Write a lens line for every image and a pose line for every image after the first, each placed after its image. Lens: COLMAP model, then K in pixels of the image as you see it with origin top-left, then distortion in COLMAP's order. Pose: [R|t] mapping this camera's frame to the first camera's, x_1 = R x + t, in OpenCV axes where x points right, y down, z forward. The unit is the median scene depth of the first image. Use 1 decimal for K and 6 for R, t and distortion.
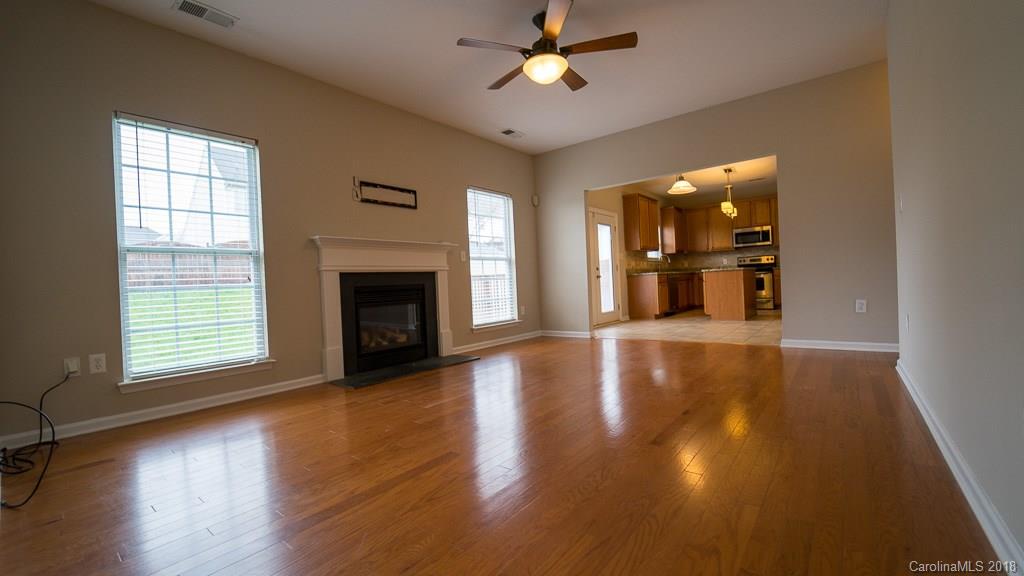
lens RADIAL K [[416.5, 0, 510.6], [0, 416.5, 287.7], [0, 0, 1]] dist [-0.021742, -0.000795]
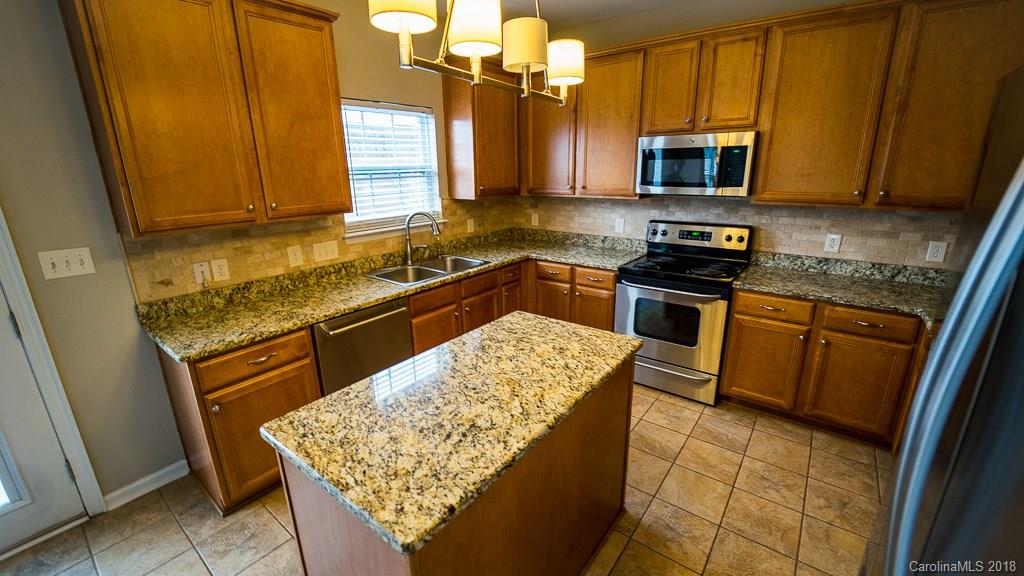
lens RADIAL K [[416.5, 0, 510.9], [0, 416.5, 285.3], [0, 0, 1]] dist [-0.021742, -0.000795]
pose [[0.999271, 0.023420, 0.030159, 0.435043], [-0.030611, 0.963477, 0.266035, -0.112858], [-0.022827, -0.266764, 0.963492, 0.668712]]
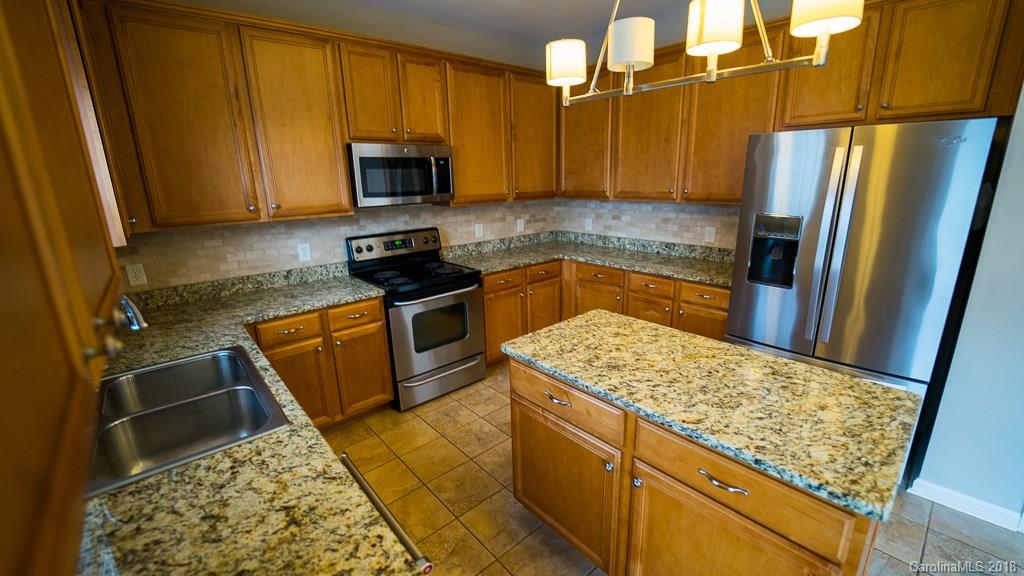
lens RADIAL K [[416.5, 0, 512.6], [0, 416.5, 287.5], [0, 0, 1]] dist [-0.021742, -0.000795]
pose [[0.168213, -0.214294, 0.962176, 0.271311], [0.022378, 0.976663, 0.213608, -0.103211], [-0.985497, -0.014400, 0.169083, 0.850440]]
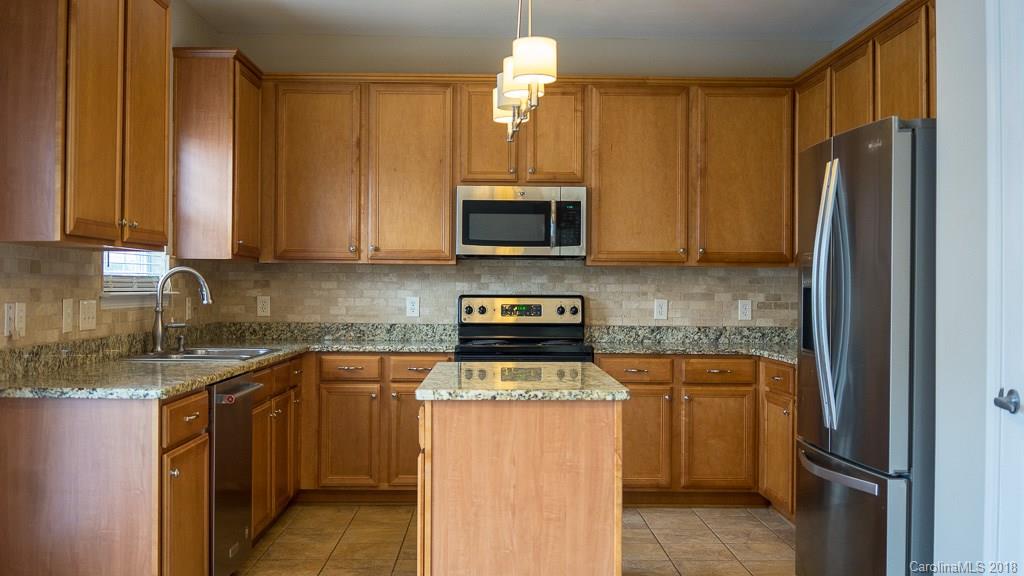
lens RADIAL K [[1050.4, 0, 509.2], [0, 1050.4, 285.9], [0, 0, 1]] dist [0.055029, 0.000000]
pose [[0.764935, 0.055460, 0.641716, 0.155482], [-0.039651, 0.998451, -0.039026, -0.055778], [-0.642886, 0.004408, 0.765949, 0.491319]]
